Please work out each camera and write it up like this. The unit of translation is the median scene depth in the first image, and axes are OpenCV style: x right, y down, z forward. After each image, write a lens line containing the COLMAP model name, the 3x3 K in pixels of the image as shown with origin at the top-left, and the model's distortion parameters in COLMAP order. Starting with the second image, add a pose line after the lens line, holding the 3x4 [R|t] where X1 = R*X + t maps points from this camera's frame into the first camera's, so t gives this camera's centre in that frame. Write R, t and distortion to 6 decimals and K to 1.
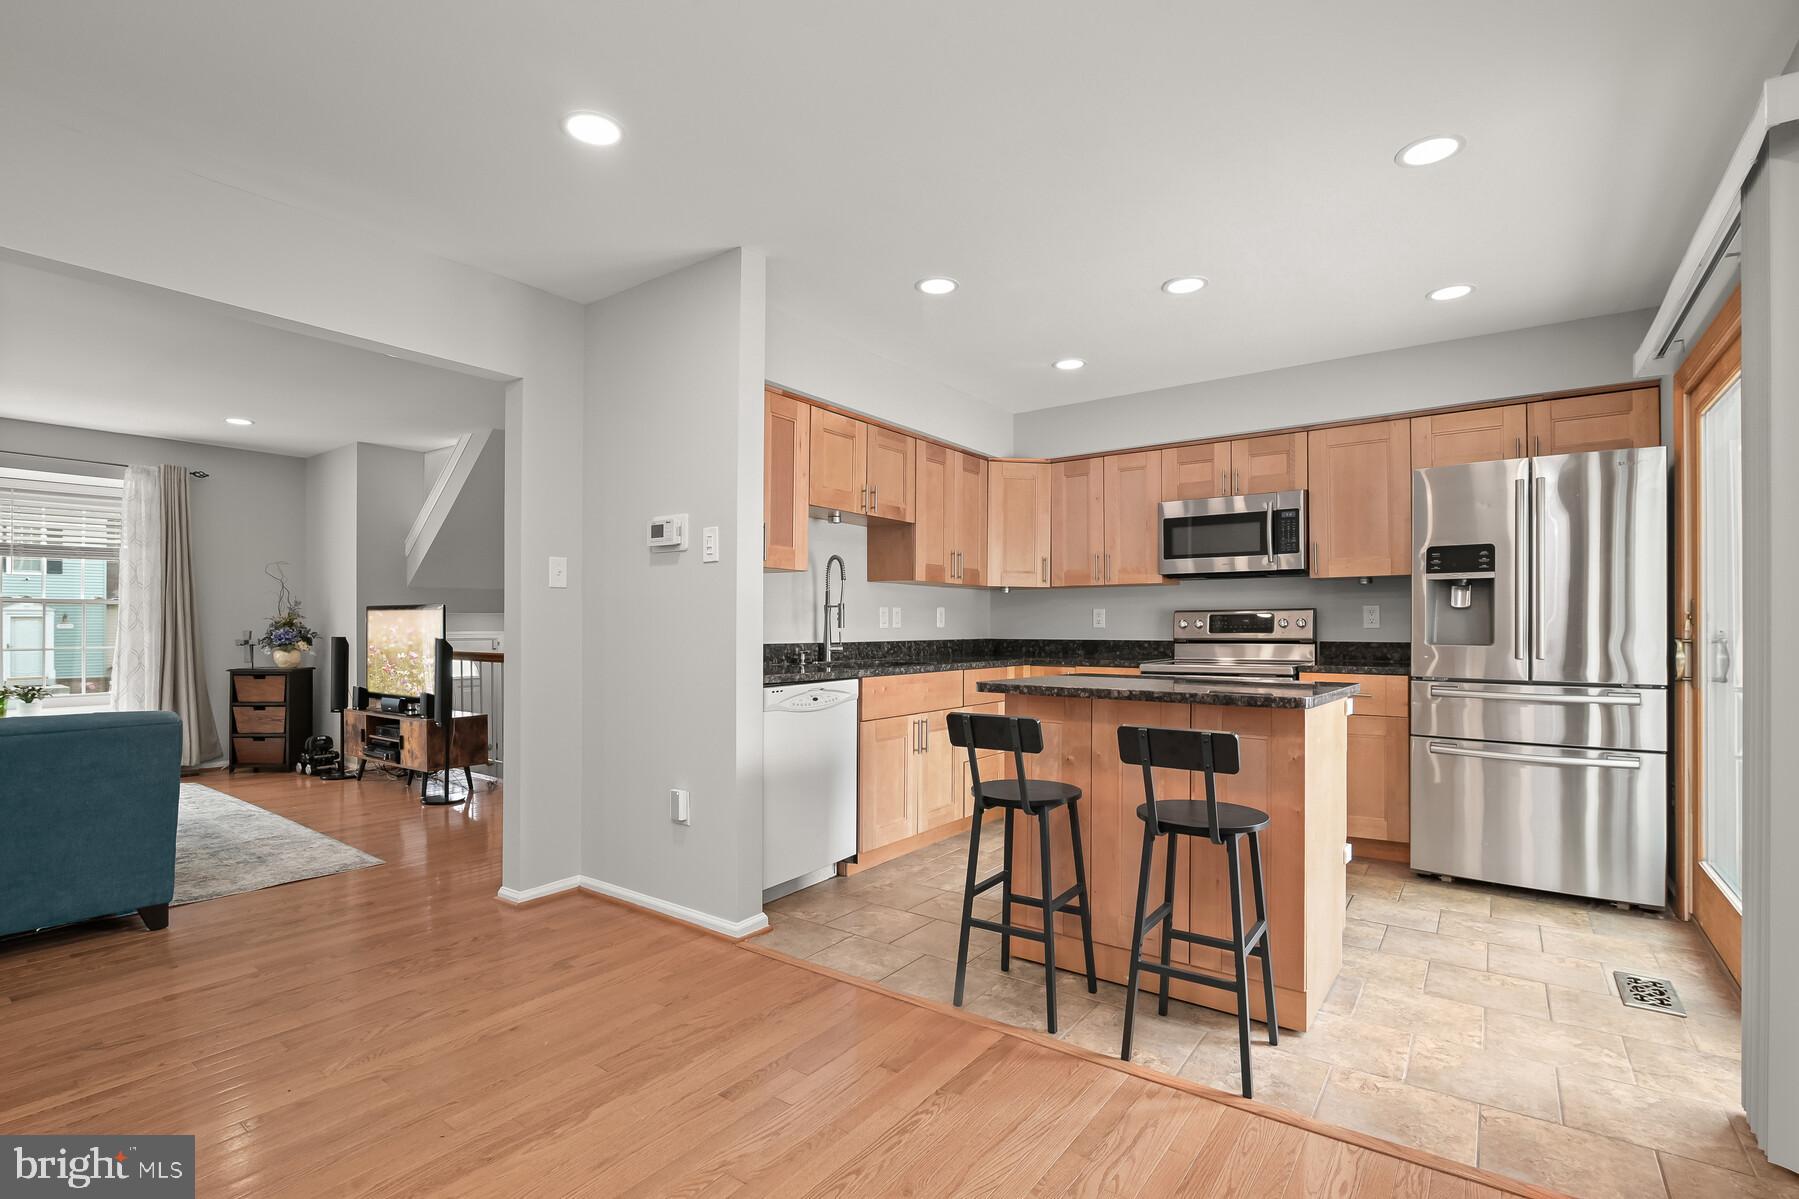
lens RADIAL K [[835.6, 0, 899.2], [0, 835.6, 628.8], [0, 0, 1]] dist [-0.021441, 0.001668]
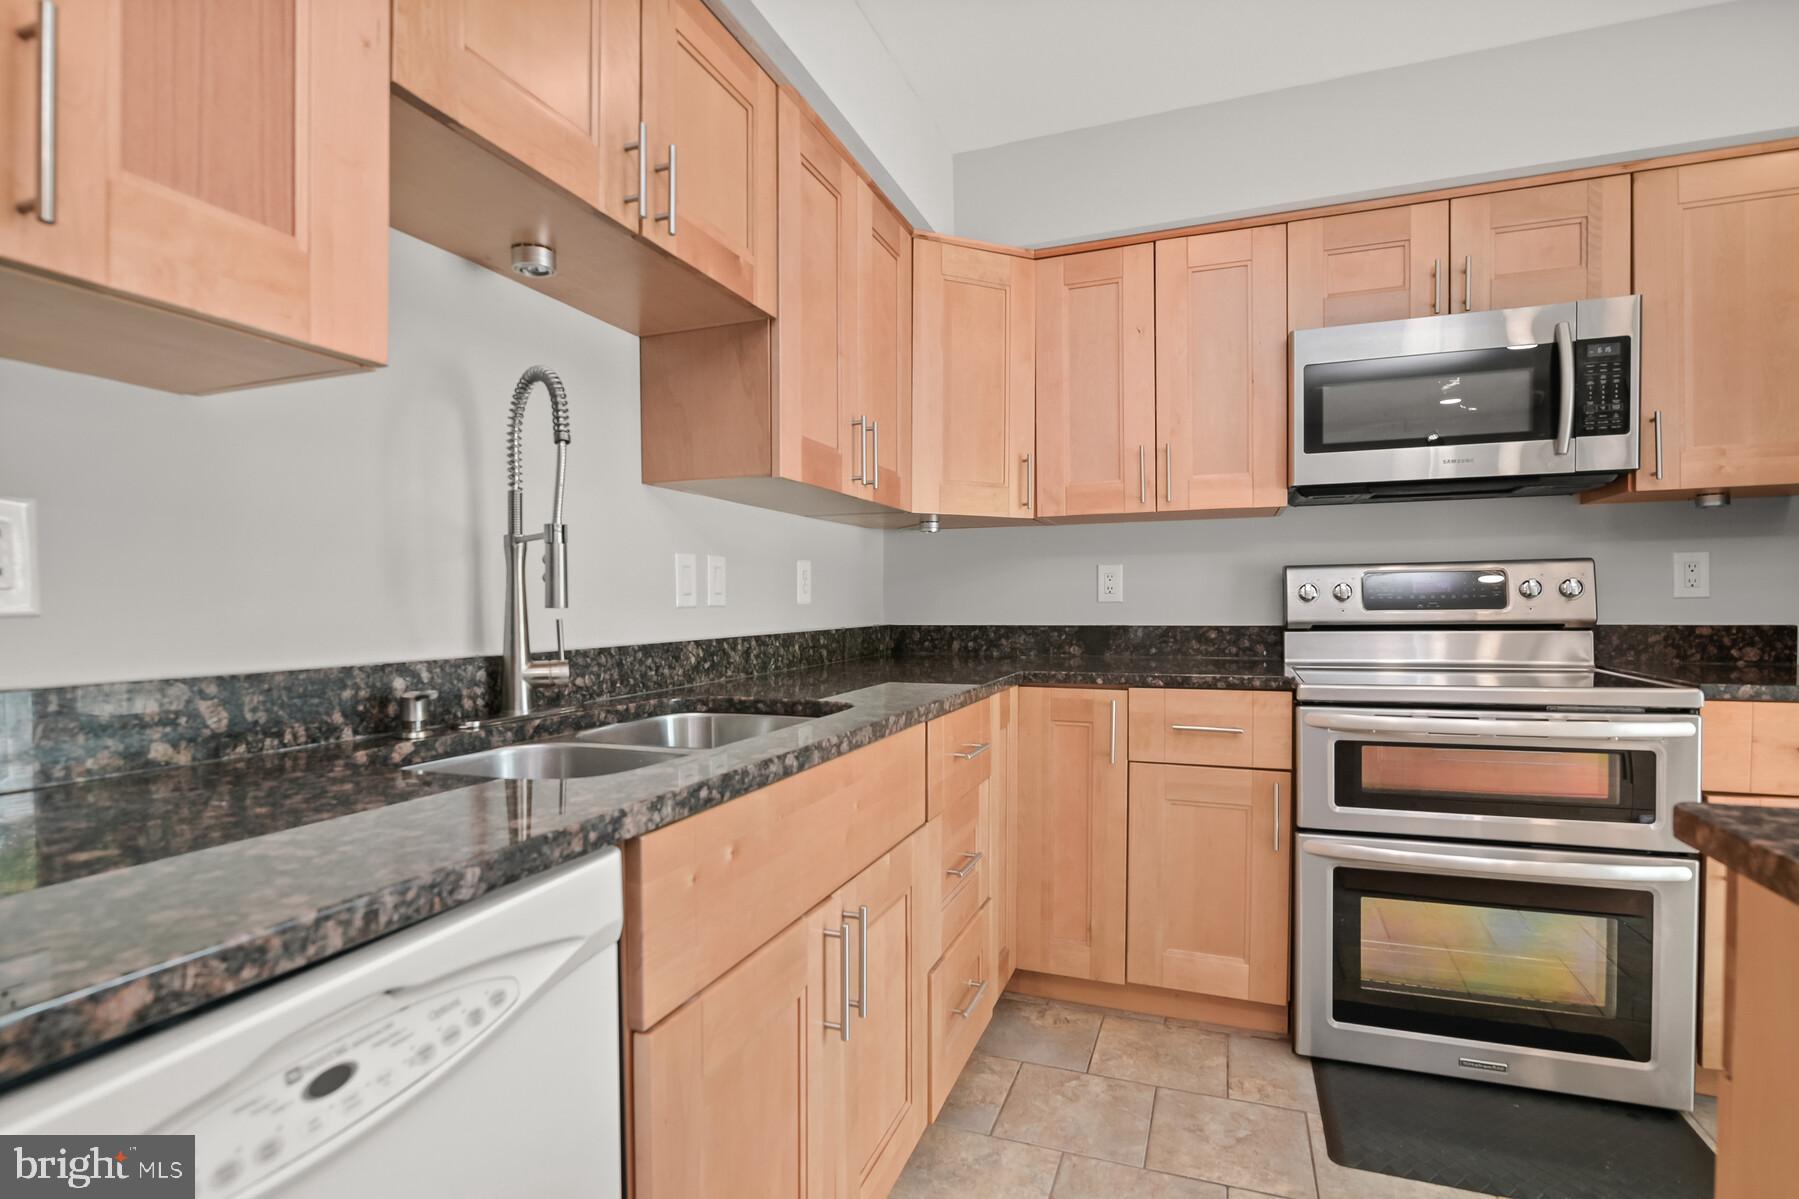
lens RADIAL K [[866.9, 0, 904.3], [0, 866.9, 624.1], [0, 0, 1]] dist [-0.020120, 0.001600]
pose [[0.963522, -0.015149, 0.267199, -0.032119], [0.009469, 0.999701, 0.022536, -0.000899], [-0.267460, -0.019183, 0.963378, 0.654749]]
